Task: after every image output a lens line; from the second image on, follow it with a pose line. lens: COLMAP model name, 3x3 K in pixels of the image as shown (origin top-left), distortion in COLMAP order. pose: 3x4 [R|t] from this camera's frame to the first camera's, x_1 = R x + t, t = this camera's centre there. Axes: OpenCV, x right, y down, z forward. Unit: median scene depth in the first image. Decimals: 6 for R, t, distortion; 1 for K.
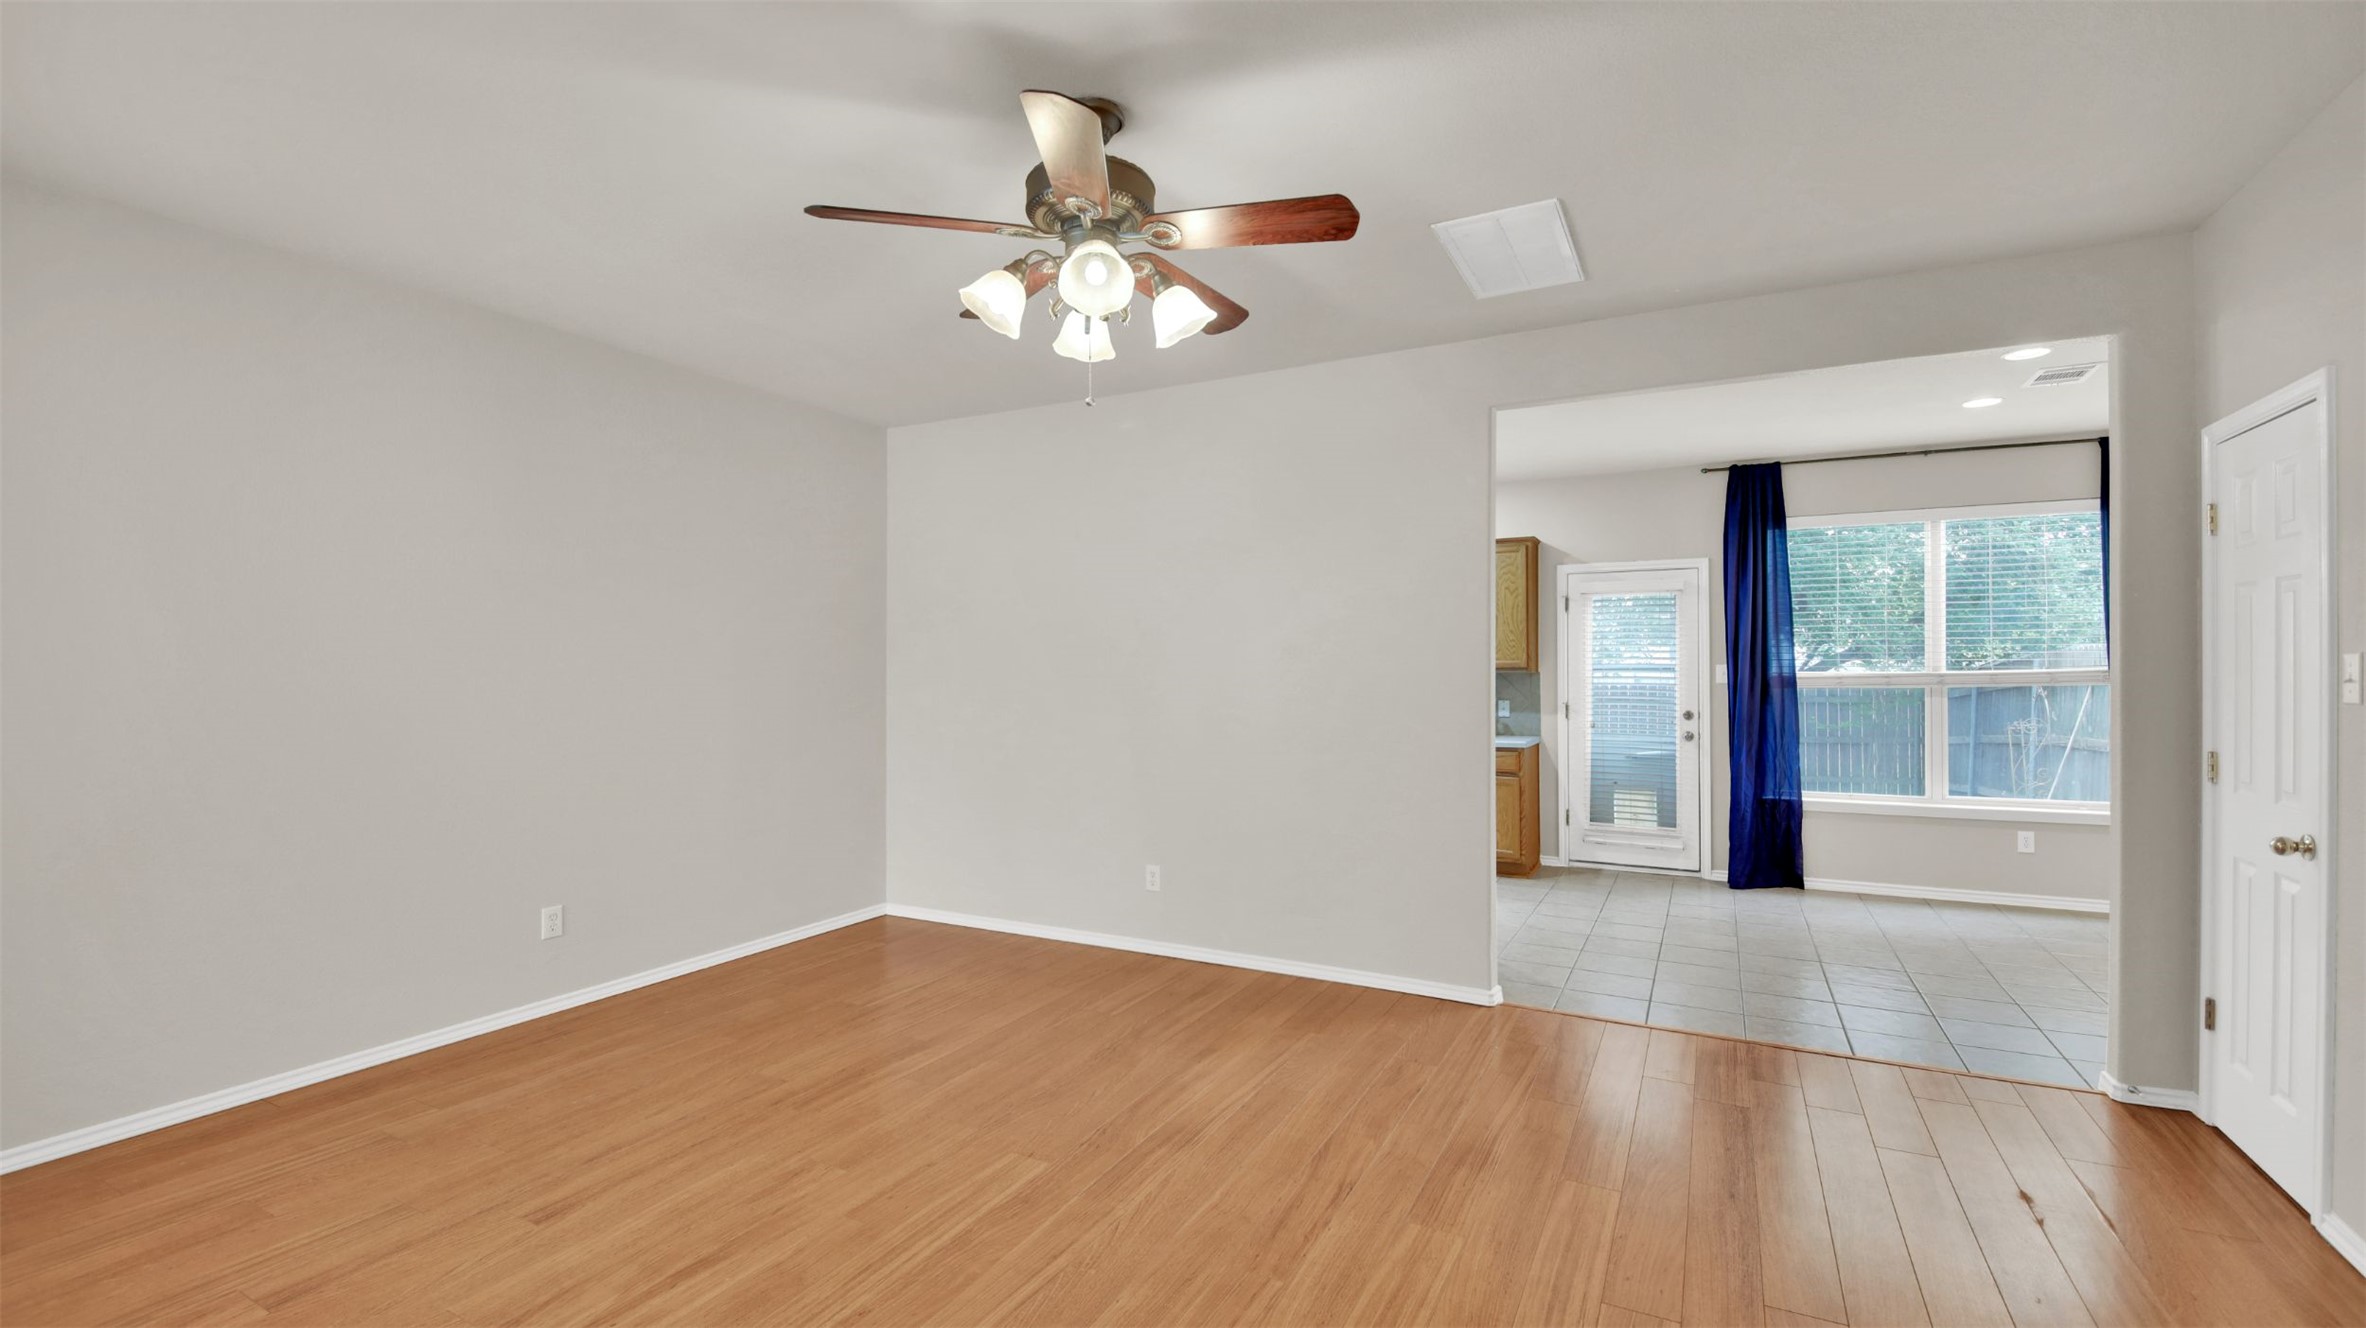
lens RADIAL K [[1005.3, 0, 1176.4], [0, 1005.3, 670.0], [0, 0, 1]] dist [0.003560, -0.000029]
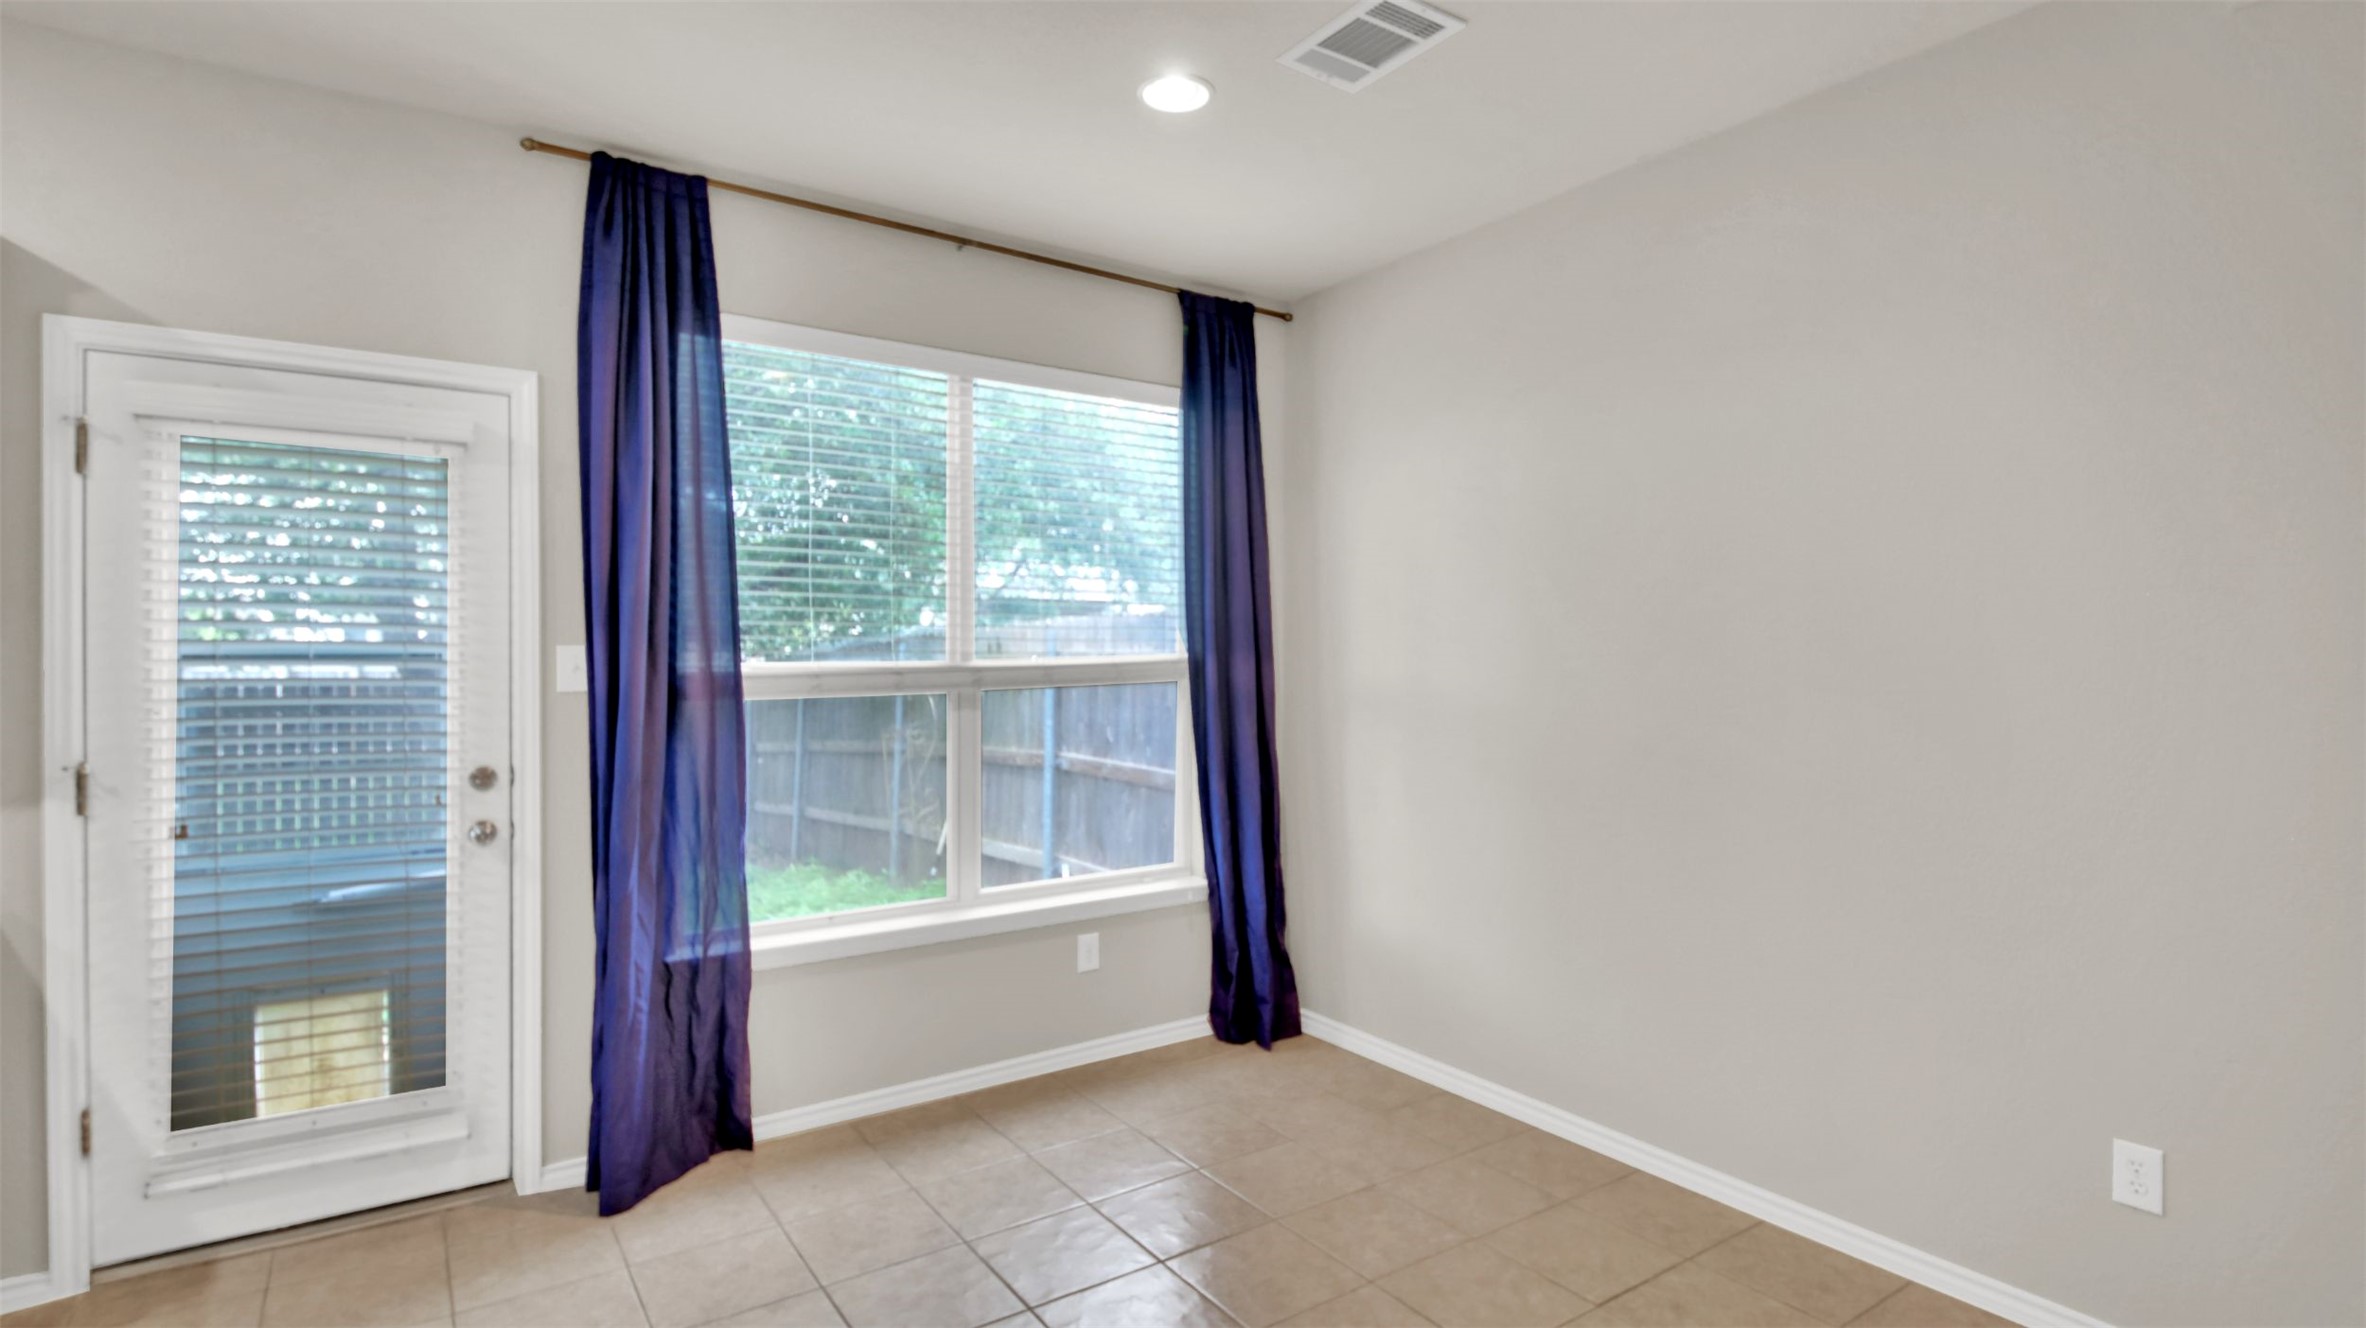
lens RADIAL K [[1138.5, 0, 1185.2], [0, 1138.5, 654.9], [0, 0, 1]] dist [0.044497, -0.042800]
pose [[0.448737, 0.000309, 0.893664, 0.331825], [-0.001324, 0.999999, 0.000318, -0.002898], [-0.893663, -0.001326, 0.448737, 0.787938]]
